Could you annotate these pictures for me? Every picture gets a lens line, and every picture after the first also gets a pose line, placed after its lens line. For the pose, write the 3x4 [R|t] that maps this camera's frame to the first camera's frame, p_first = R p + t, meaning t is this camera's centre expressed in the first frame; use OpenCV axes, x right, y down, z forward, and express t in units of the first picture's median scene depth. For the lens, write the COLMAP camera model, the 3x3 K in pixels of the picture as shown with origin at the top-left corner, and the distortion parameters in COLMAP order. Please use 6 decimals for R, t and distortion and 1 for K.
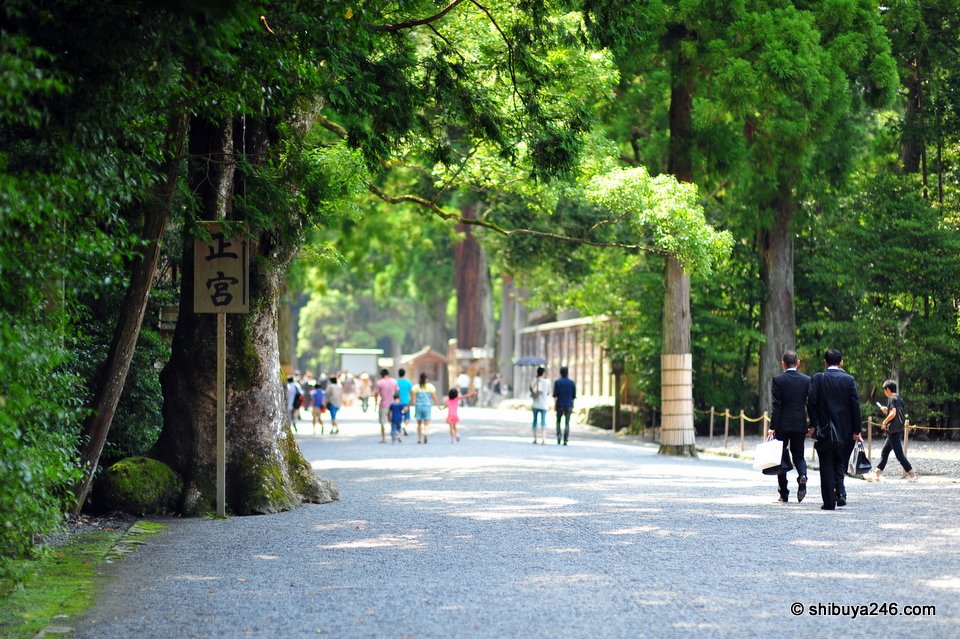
lens RADIAL K [[2316.6, 0, 480.0], [0, 2316.6, 319.5], [0, 0, 1]] dist [-0.049790, 0.099077]
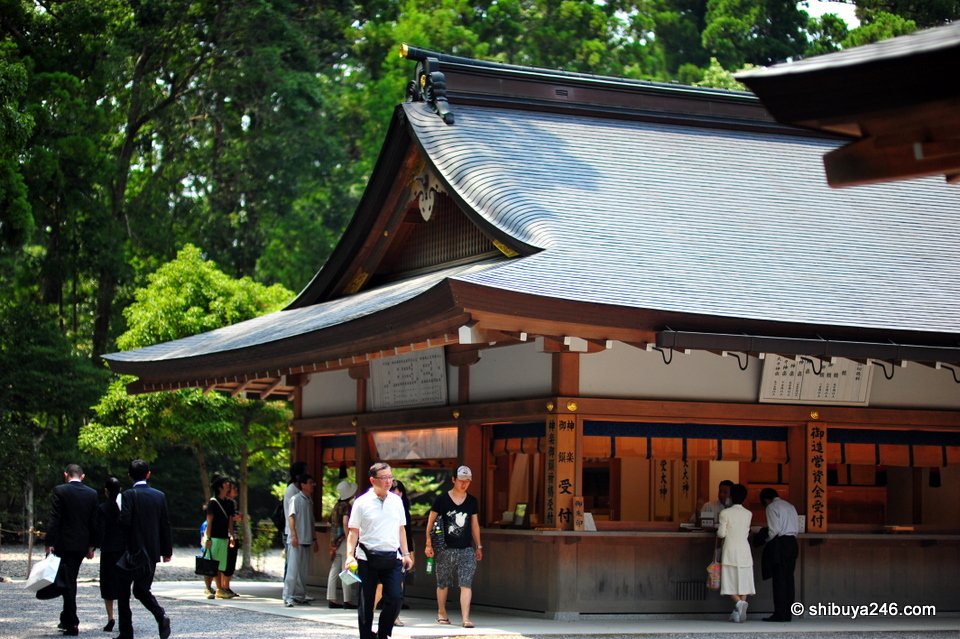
lens RADIAL K [[2316.6, 0, 480.0], [0, 2316.6, 319.5], [0, 0, 1]] dist [-0.049790, 0.099077]
pose [[0.945337, 0.029407, 0.324766, 0.021477], [-0.014078, 0.998677, -0.049449, -0.003888], [-0.325790, 0.042174, 0.944501, -0.118652]]
